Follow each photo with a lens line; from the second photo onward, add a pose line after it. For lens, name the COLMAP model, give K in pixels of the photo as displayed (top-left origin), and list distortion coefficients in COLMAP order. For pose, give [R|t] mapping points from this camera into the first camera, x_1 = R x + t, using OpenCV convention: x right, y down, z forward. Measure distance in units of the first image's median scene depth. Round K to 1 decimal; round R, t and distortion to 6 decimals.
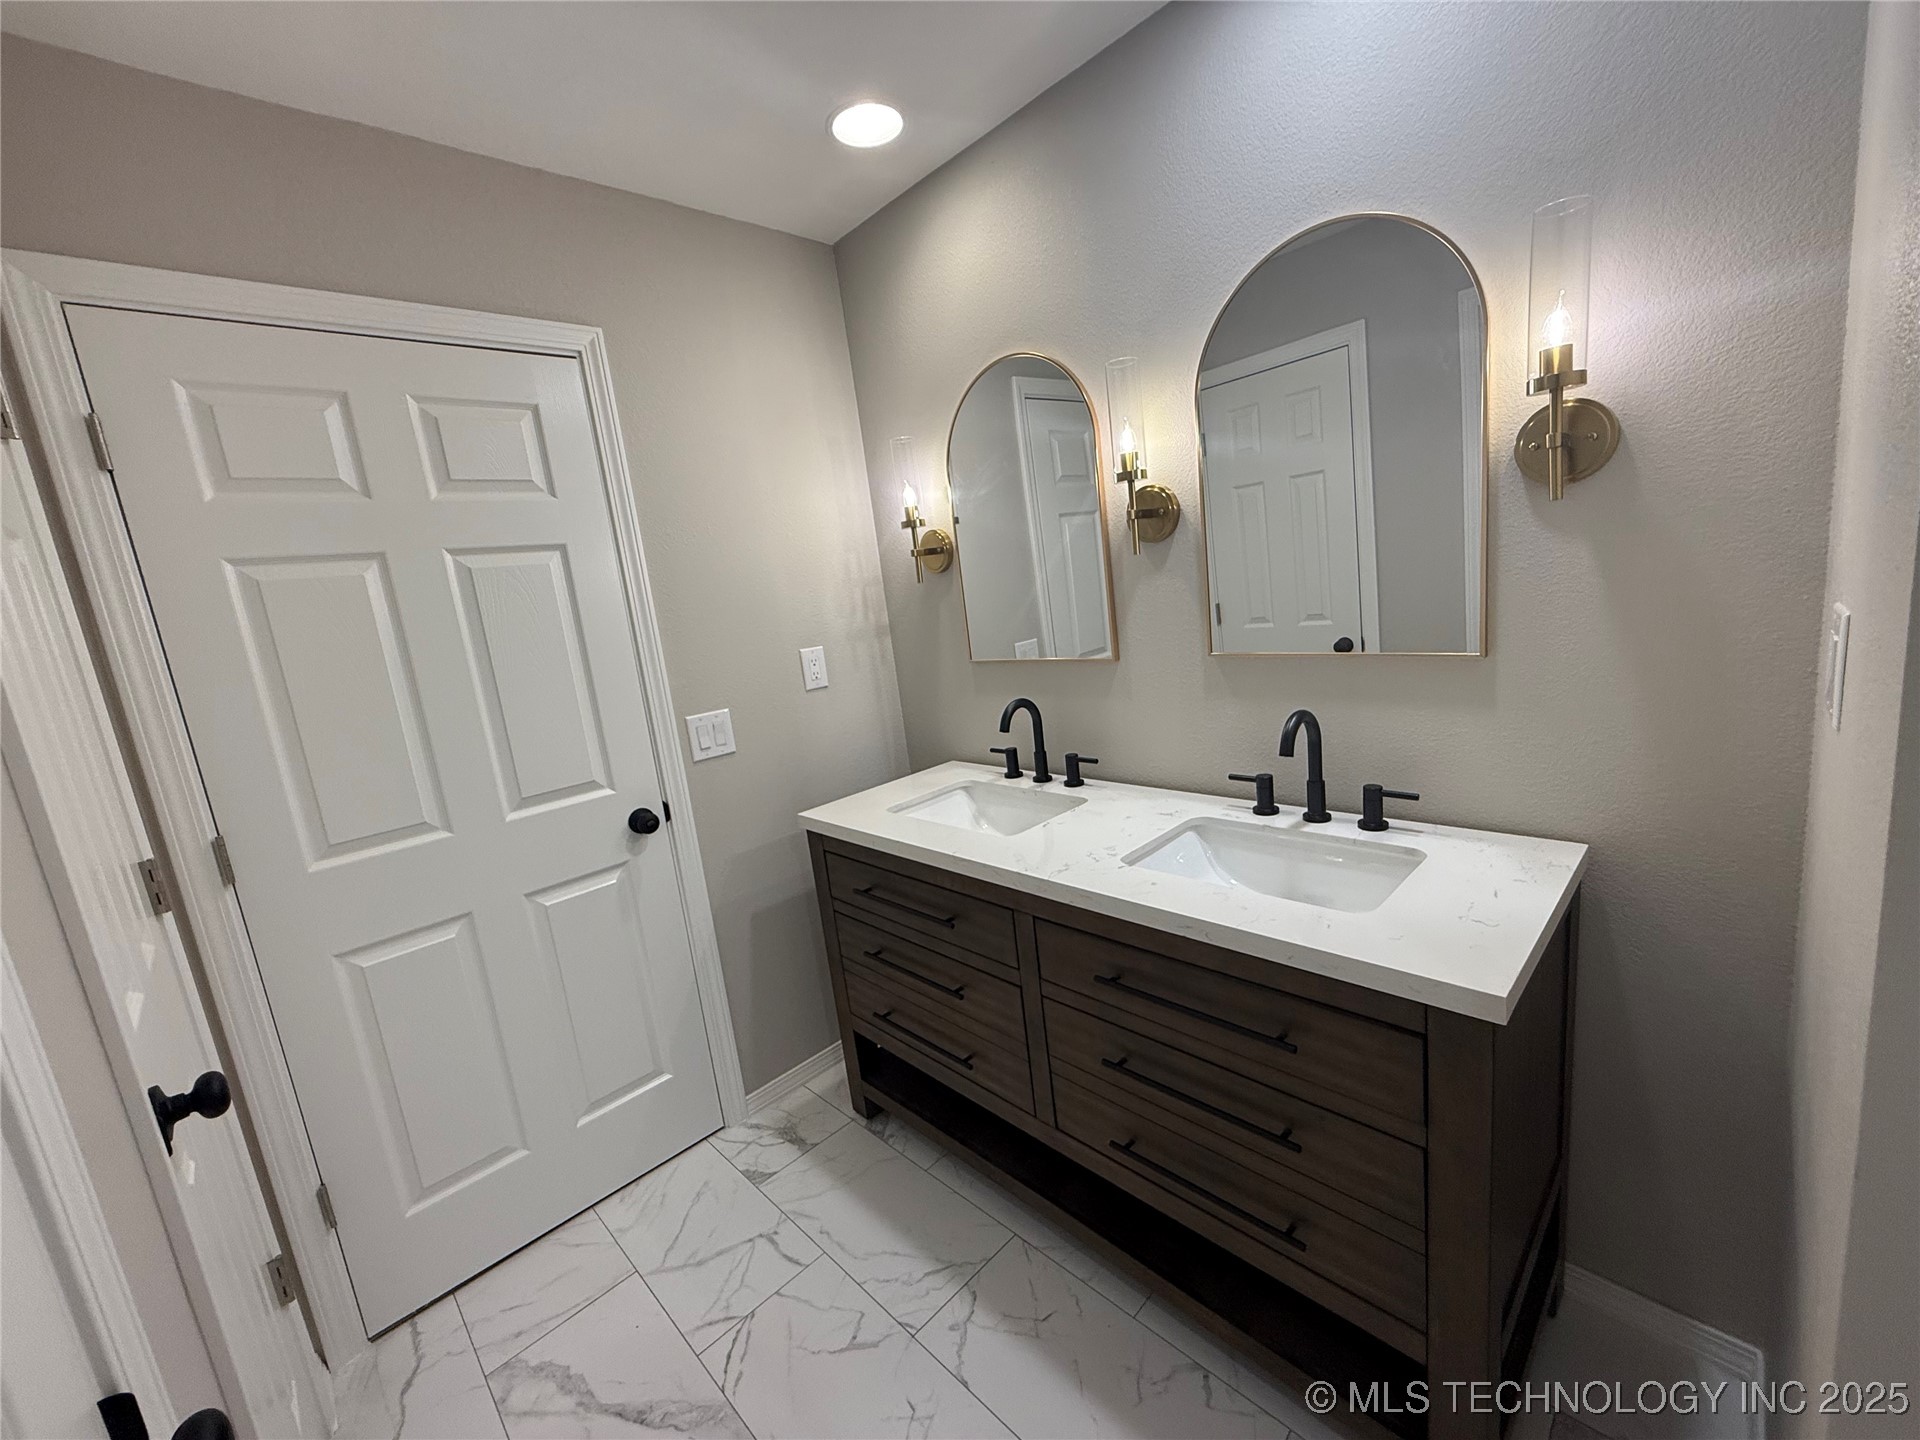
lens RADIAL K [[765.1, 0, 953.2], [0, 765.1, 721.6], [0, 0, 1]] dist [-0.000634, 0.000322]
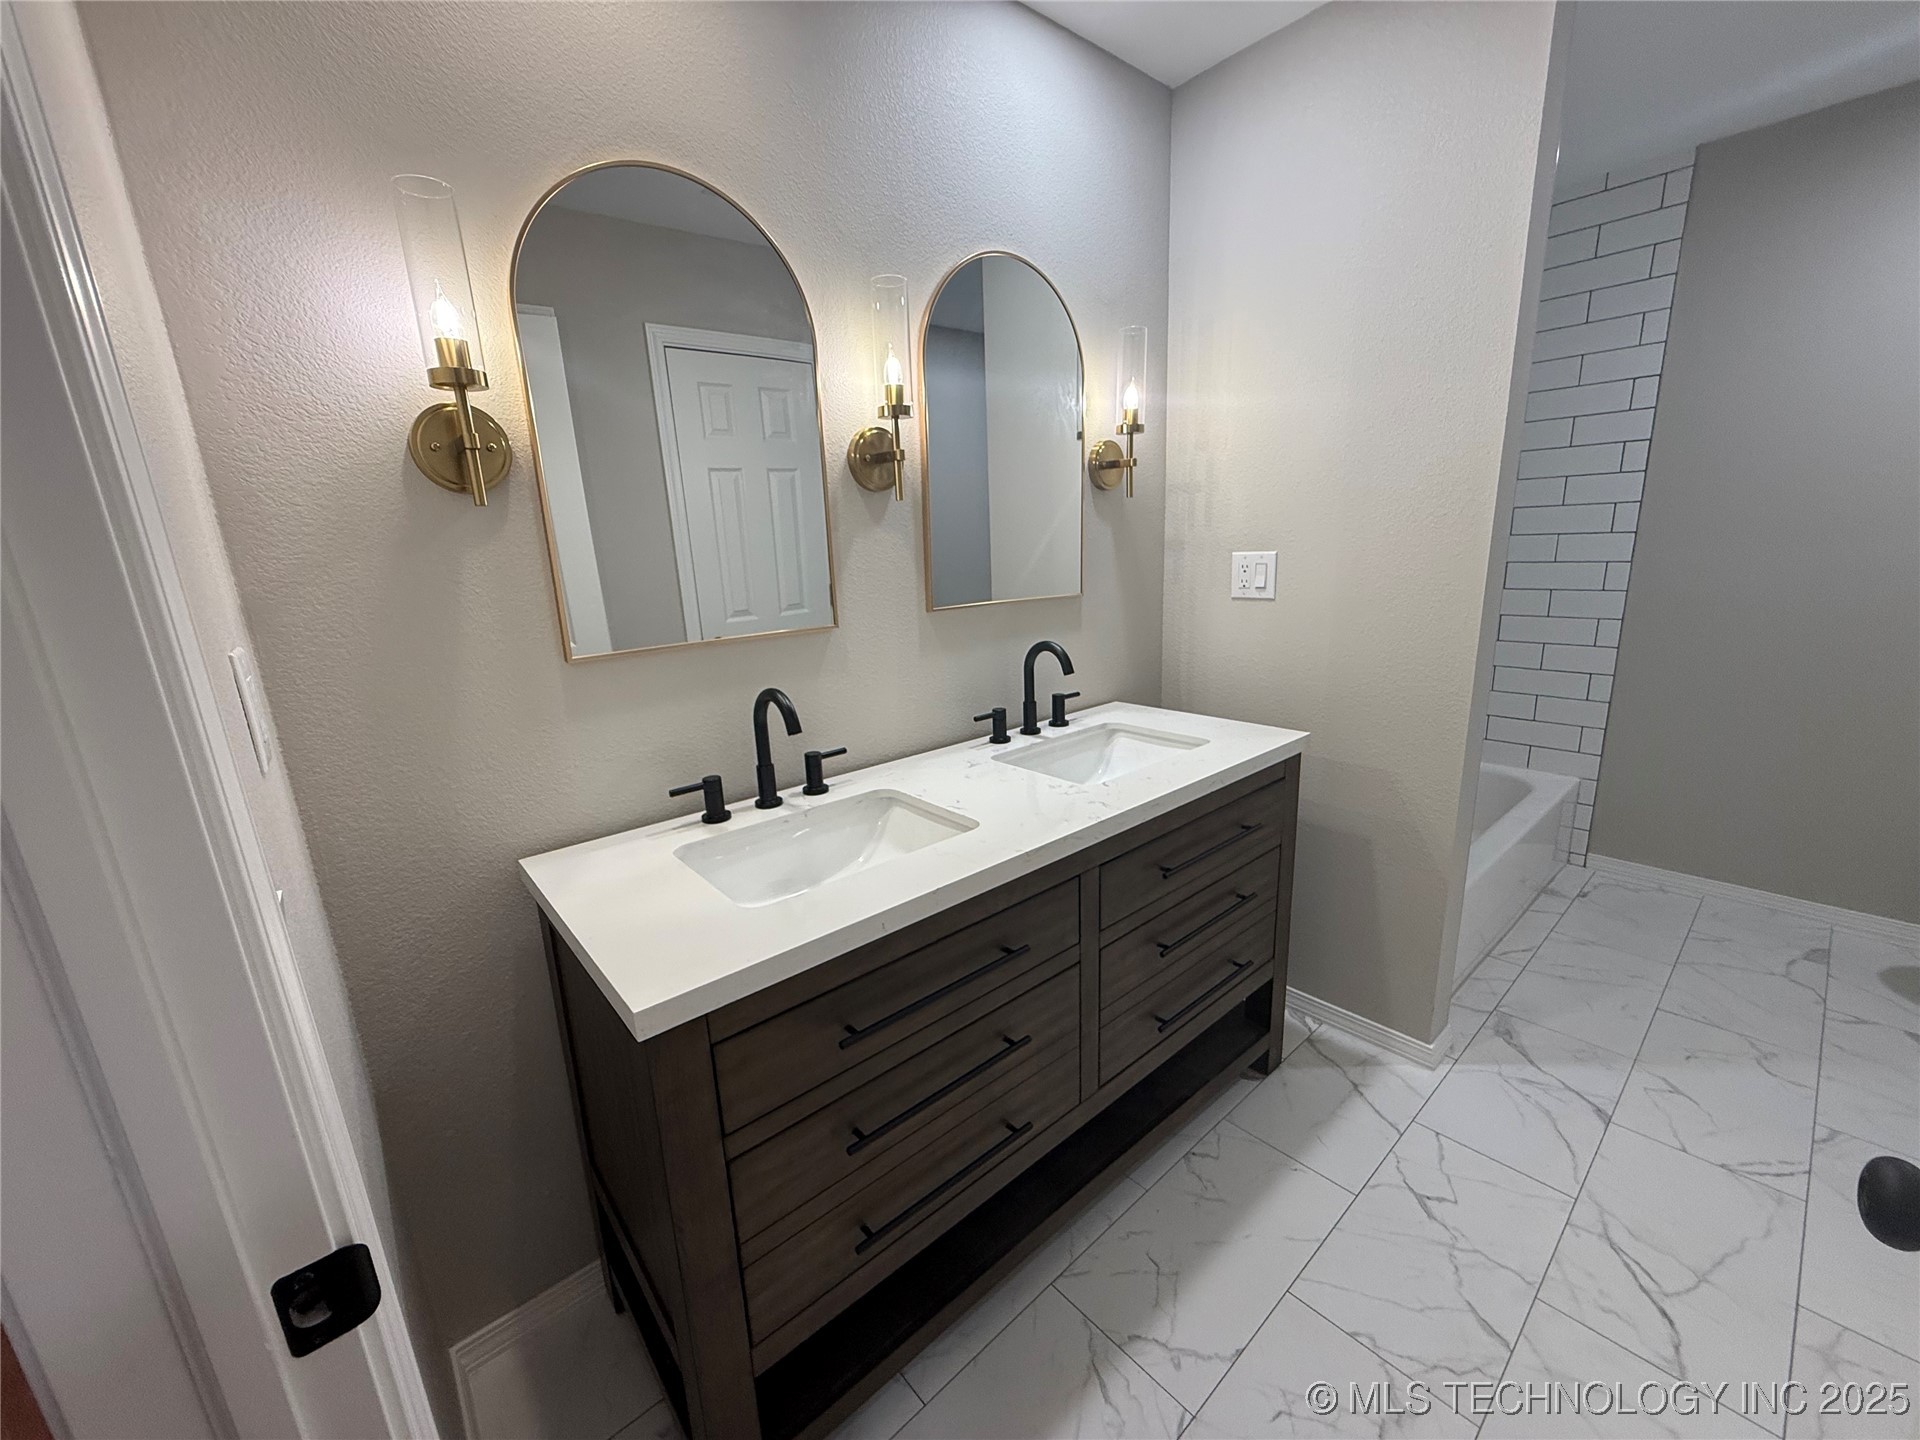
lens RADIAL K [[765.1, 0, 957.7], [0, 765.1, 720.3], [0, 0, 1]] dist [-0.000634, 0.000322]
pose [[0.057589, -0.118464, 0.991287, -0.773870], [0.217827, 0.970502, 0.103326, -0.048134], [-0.974287, 0.209979, 0.081695, 1.015014]]
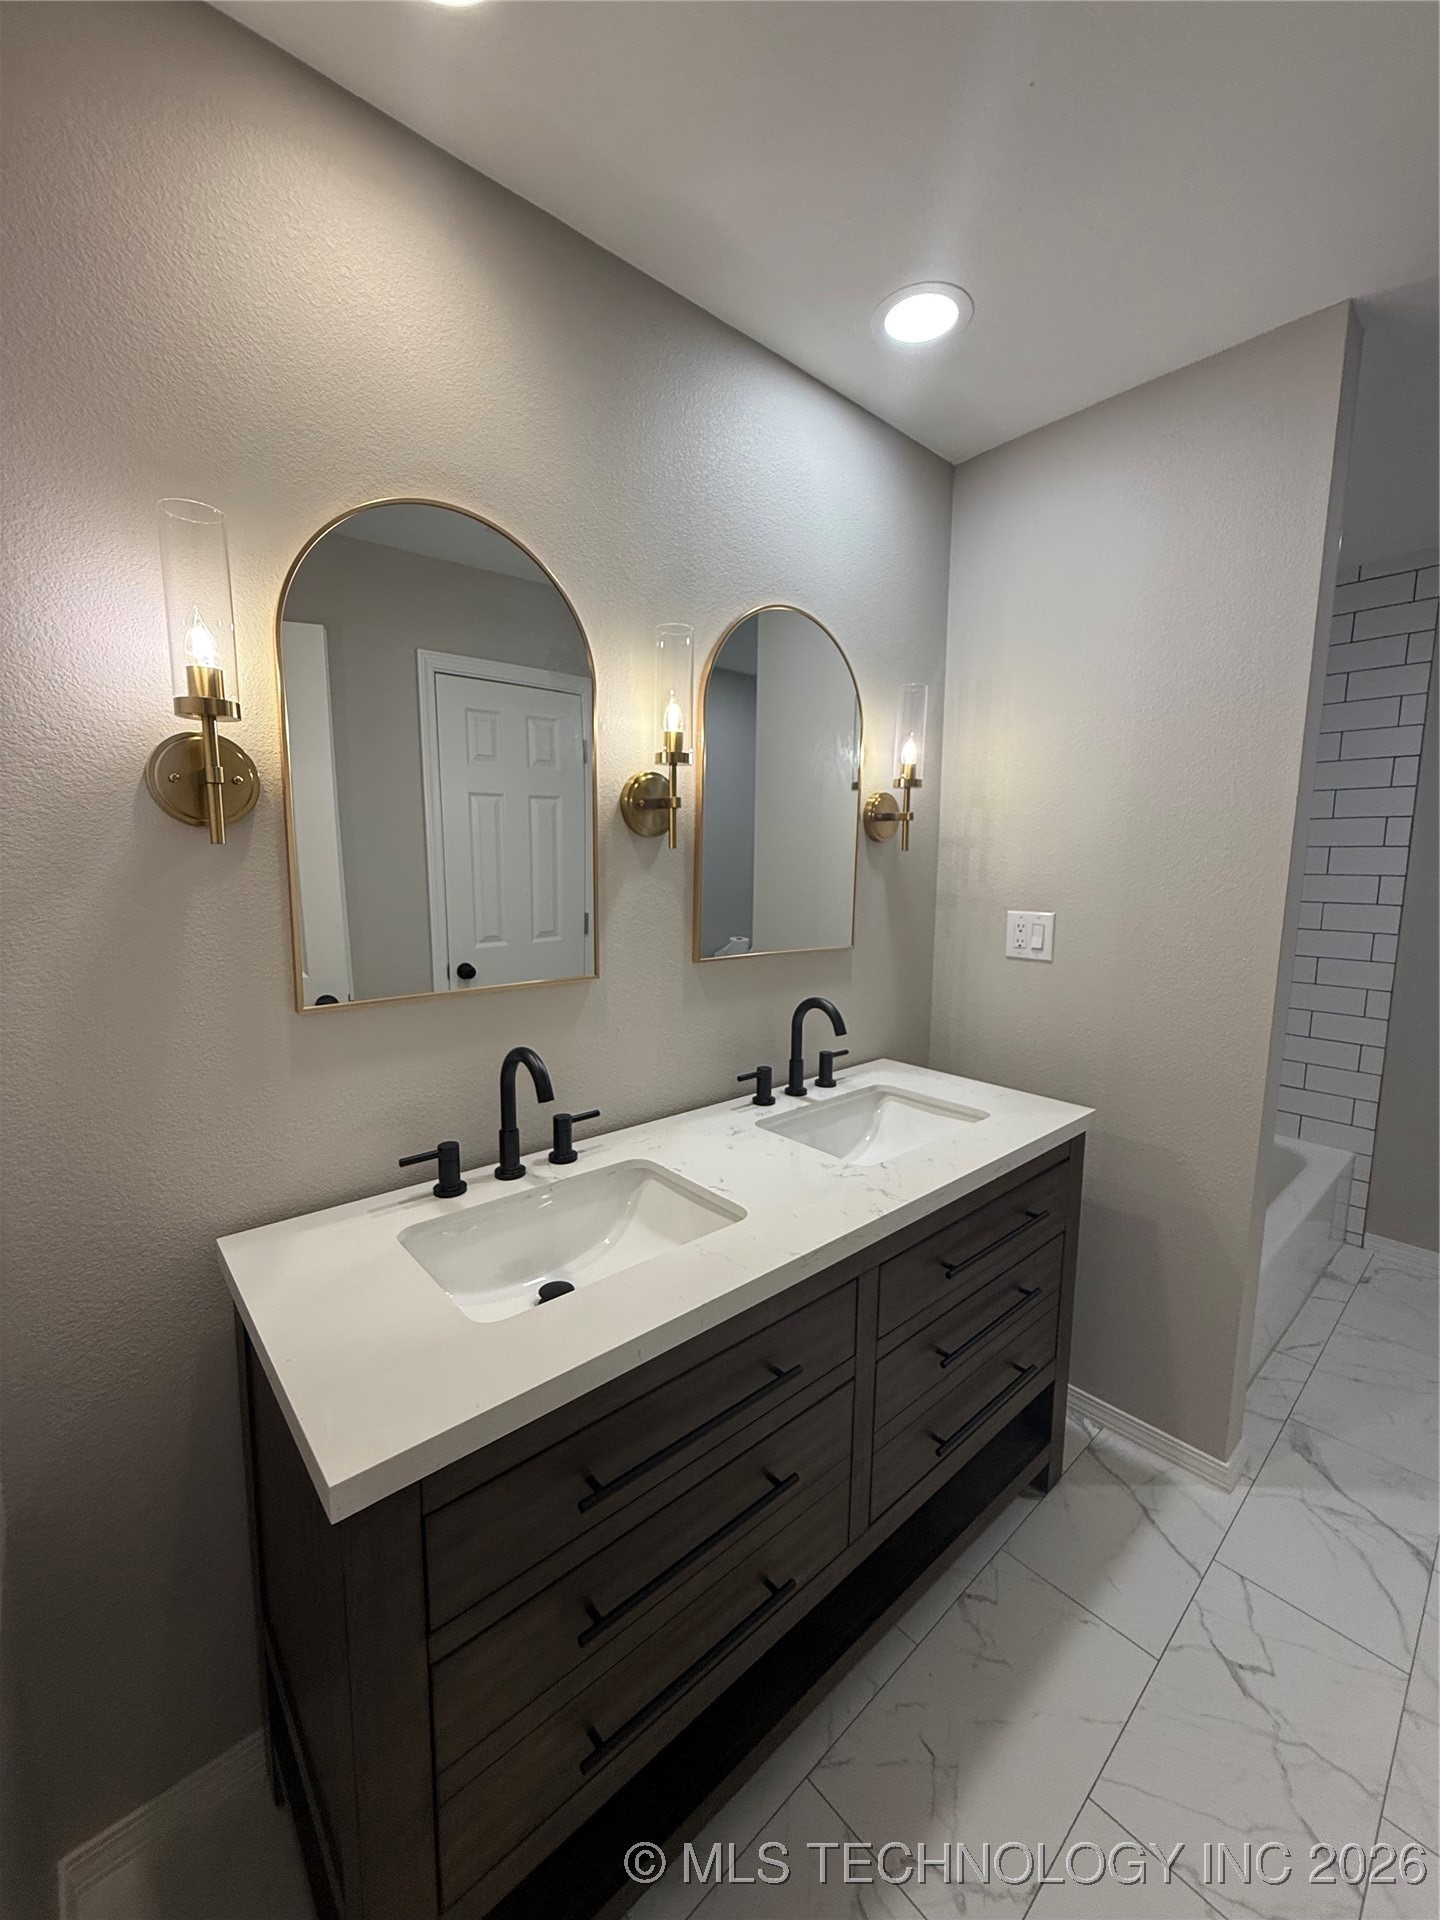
lens RADIAL K [[765.1, 0, 719.8], [0, 765.1, 954.7], [0, 0, 1]] dist [-0.000634, 0.000322]
pose [[0.034994, -0.006858, 0.999364, -0.697315], [0.170787, 0.985308, 0.000781, -0.101909], [-0.984686, 0.170651, 0.035651, 1.041514]]
